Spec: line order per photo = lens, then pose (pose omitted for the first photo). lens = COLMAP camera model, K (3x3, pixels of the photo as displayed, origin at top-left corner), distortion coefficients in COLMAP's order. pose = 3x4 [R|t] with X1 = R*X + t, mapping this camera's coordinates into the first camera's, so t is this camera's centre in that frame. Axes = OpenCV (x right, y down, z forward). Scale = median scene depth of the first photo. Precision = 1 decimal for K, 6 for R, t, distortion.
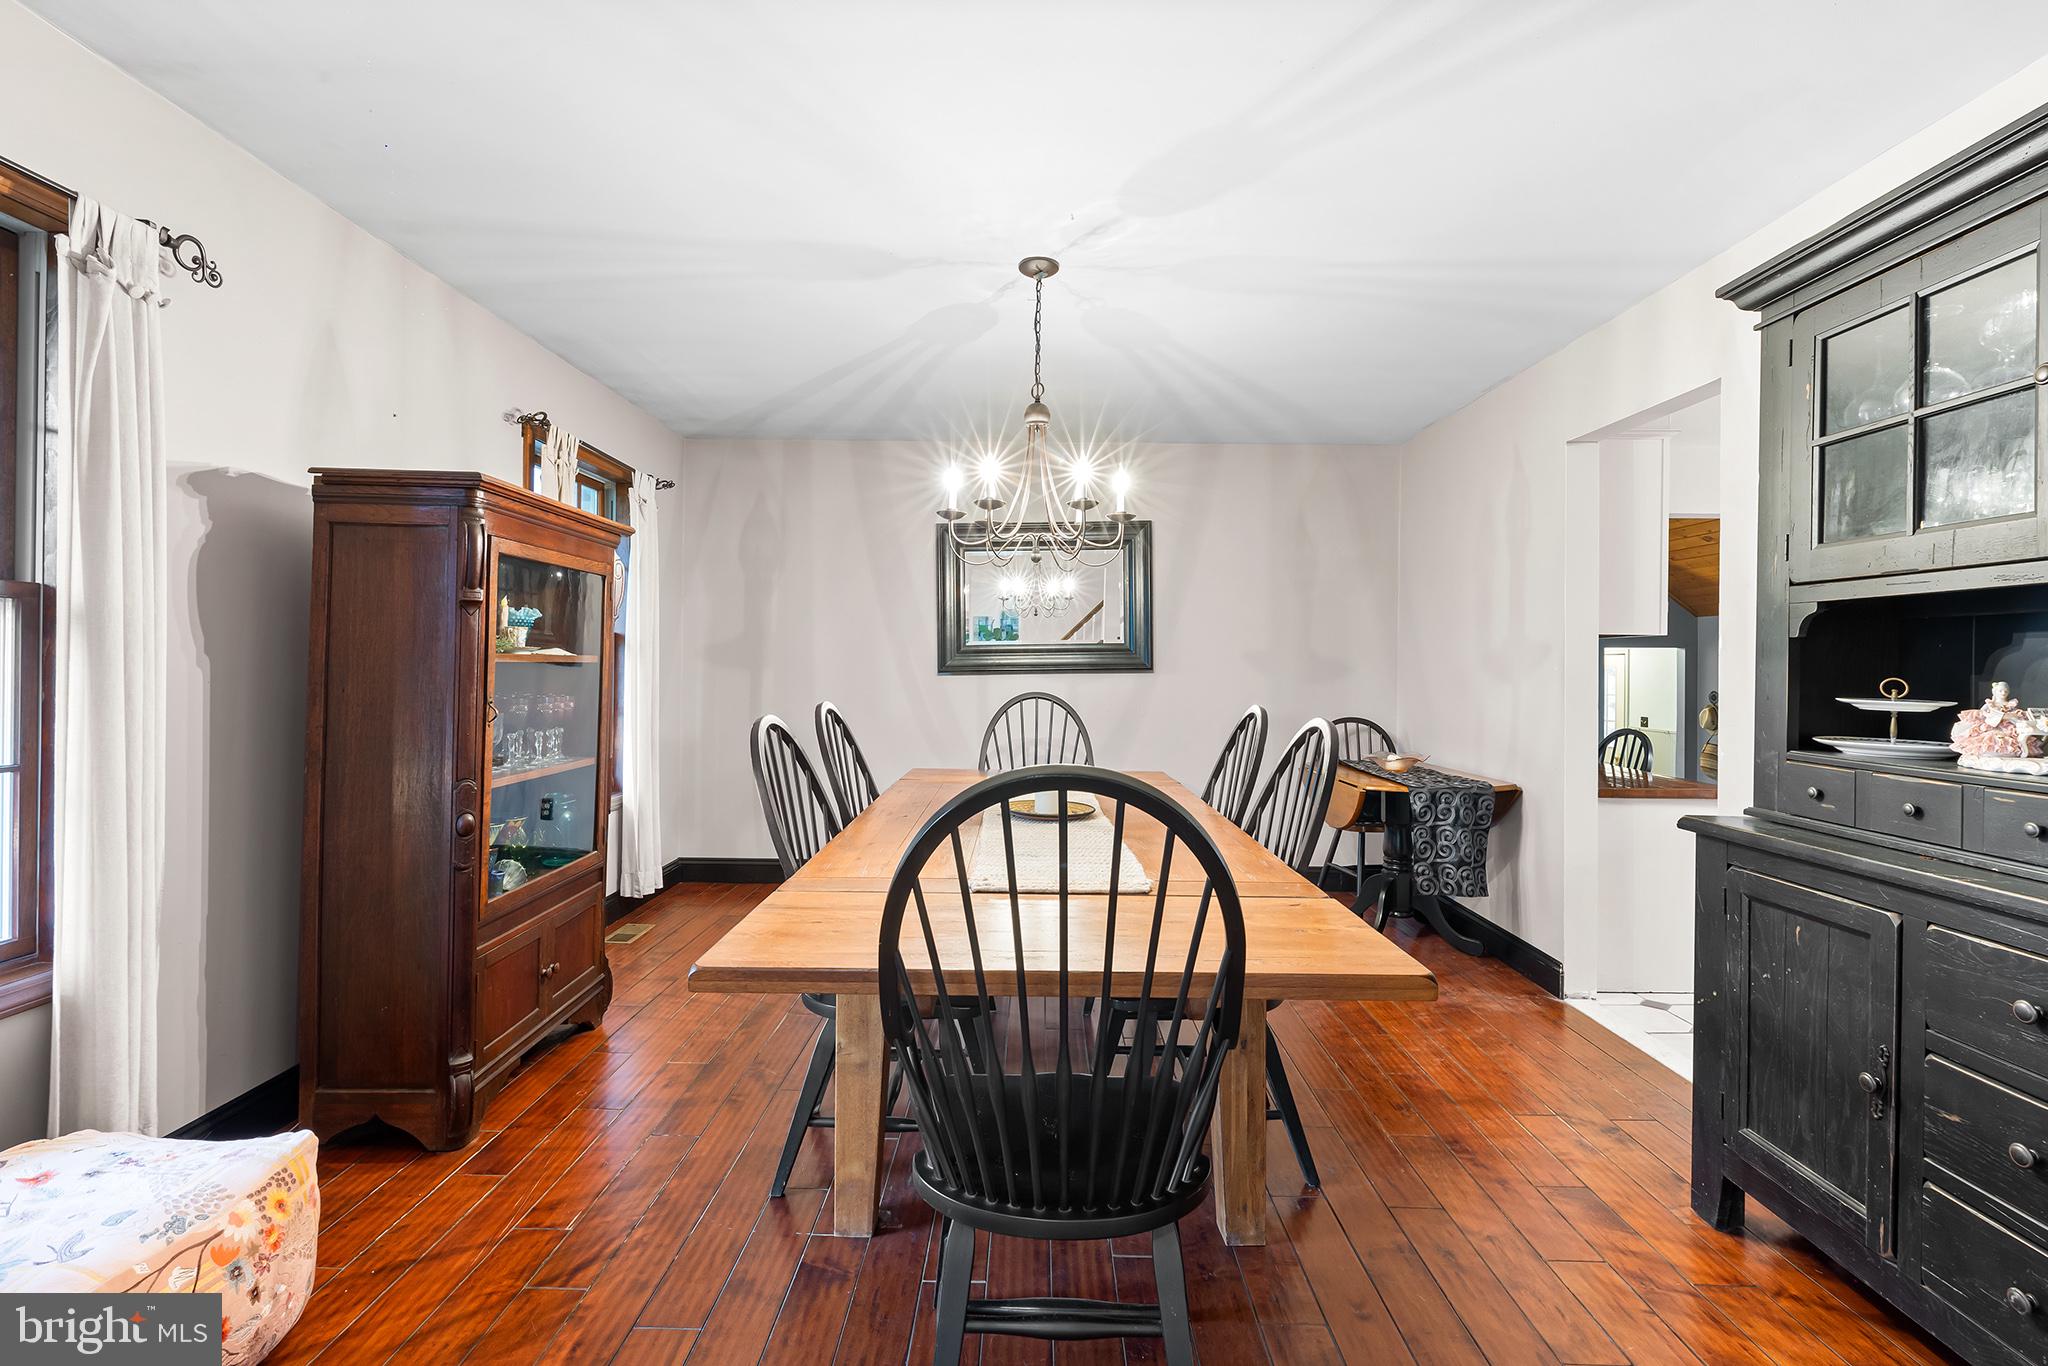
lens RADIAL K [[919.3, 0, 1020.6], [0, 919.3, 666.5], [0, 0, 1]] dist [0.001501, 0.000109]
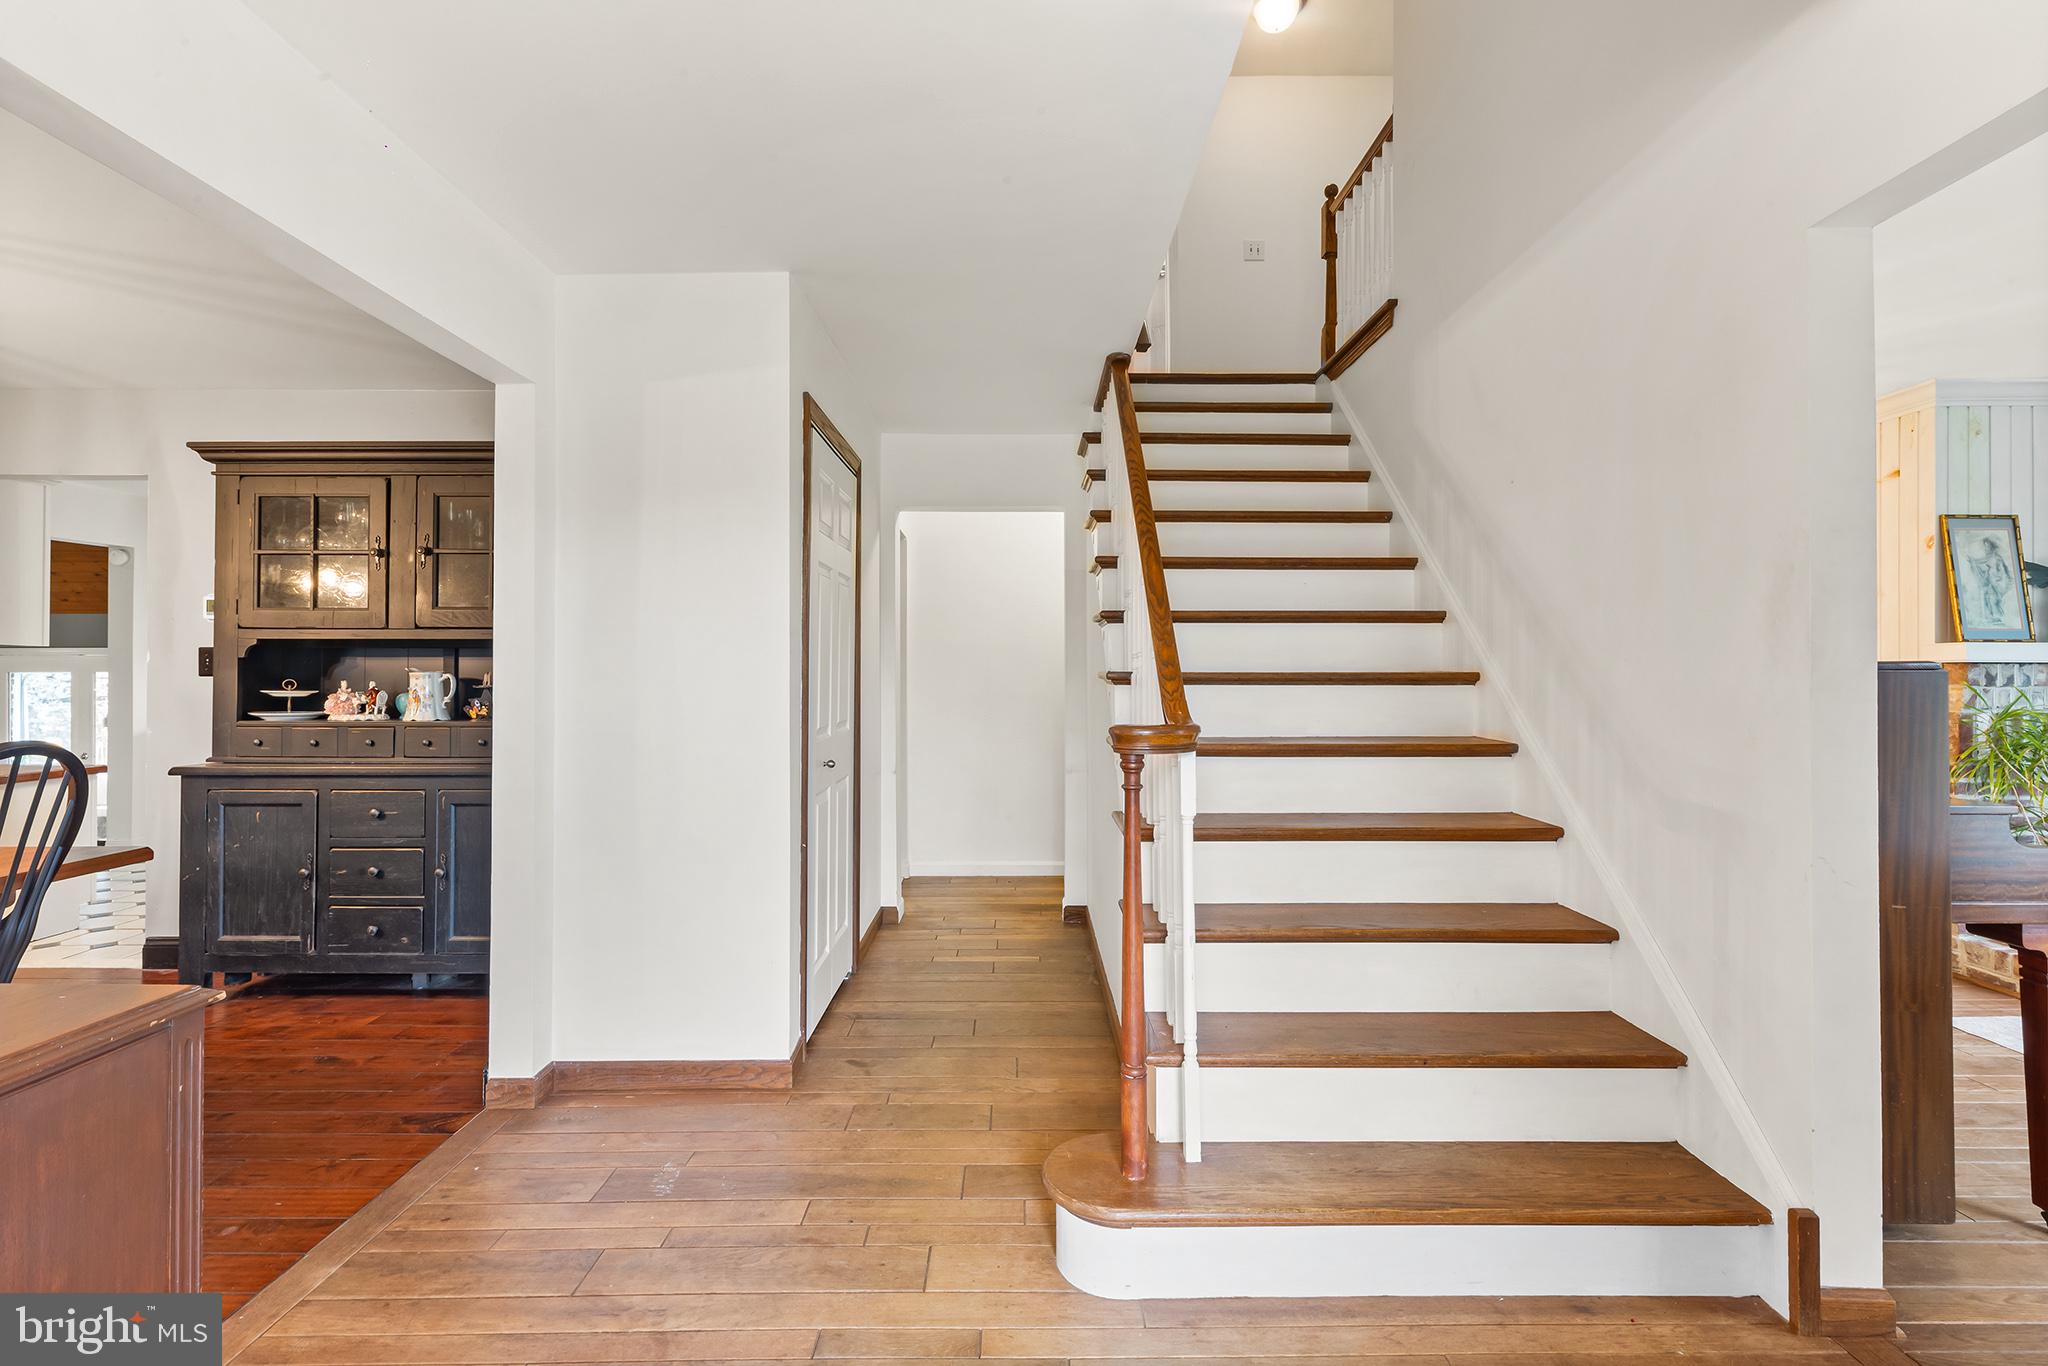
lens RADIAL K [[919.3, 0, 1020.6], [0, 919.3, 666.5], [0, 0, 1]] dist [0.001501, 0.000109]
pose [[-0.028891, -0.000655, 0.999582, -1.038120], [-0.003218, 0.999995, 0.000562, -0.020941], [-0.999577, -0.003200, -0.028893, -0.483682]]
